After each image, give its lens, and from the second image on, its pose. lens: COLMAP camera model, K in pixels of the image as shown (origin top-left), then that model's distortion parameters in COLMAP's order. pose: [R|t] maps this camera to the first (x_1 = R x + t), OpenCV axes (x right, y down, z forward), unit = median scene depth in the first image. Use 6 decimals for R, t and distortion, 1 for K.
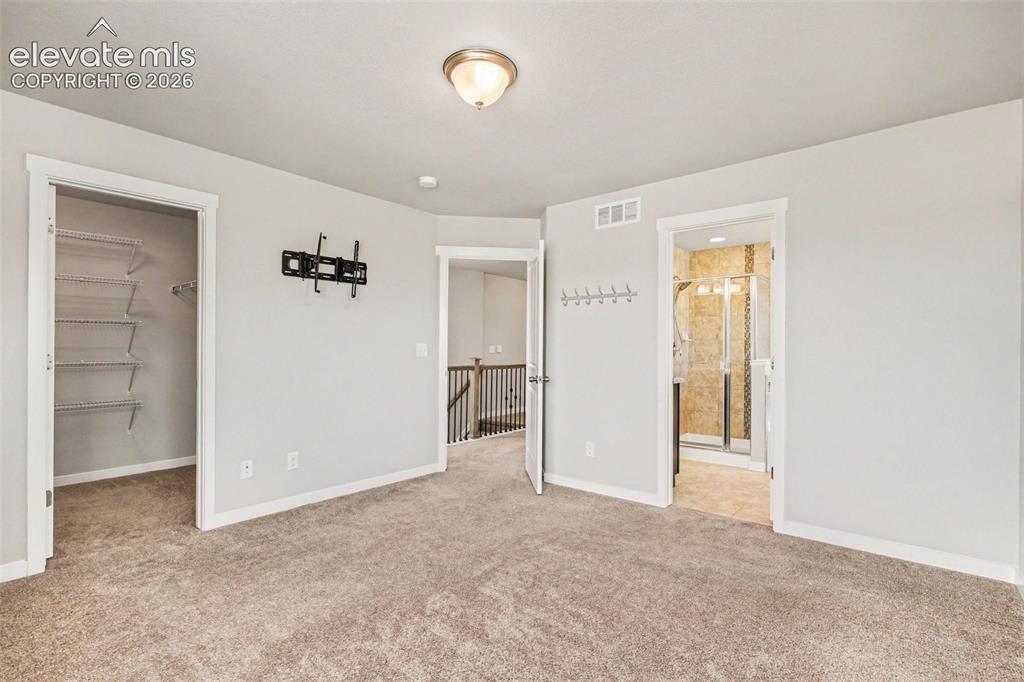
lens RADIAL K [[473.4, 0, 513.4], [0, 473.4, 341.5], [0, 0, 1]] dist [0.000891, 0.000548]
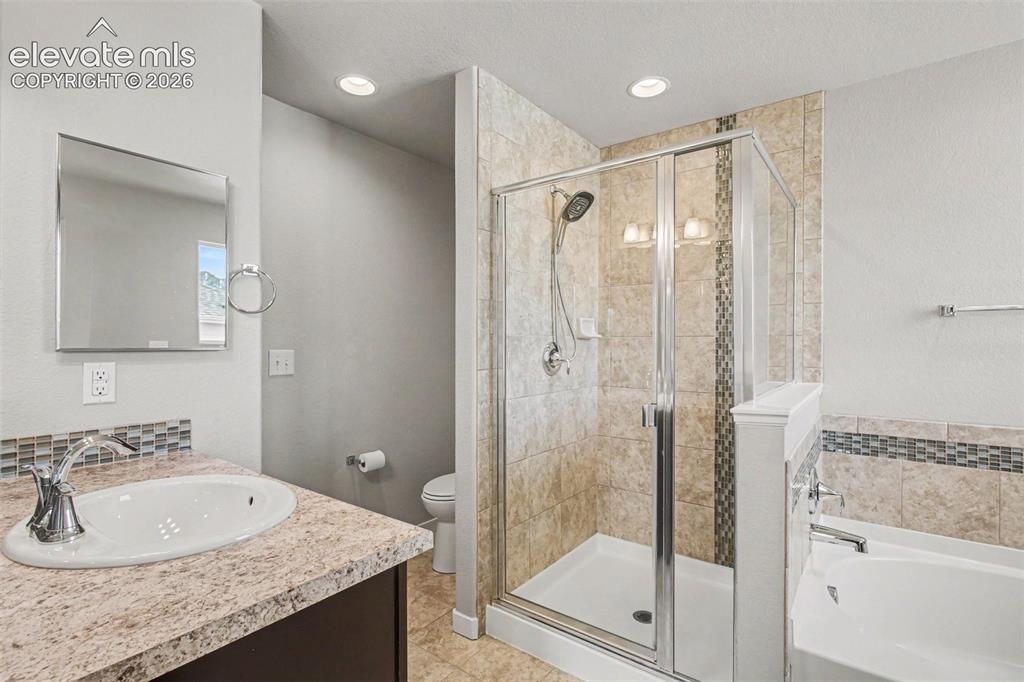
lens RADIAL K [[467.9, 0, 514.6], [0, 467.9, 344.9], [0, 0, 1]] dist [0.001052, 0.000032]
pose [[0.998869, -0.006732, 0.047062, 0.640361], [0.006314, 0.999939, 0.009029, 0.001121], [-0.047120, -0.008722, 0.998851, 1.306746]]
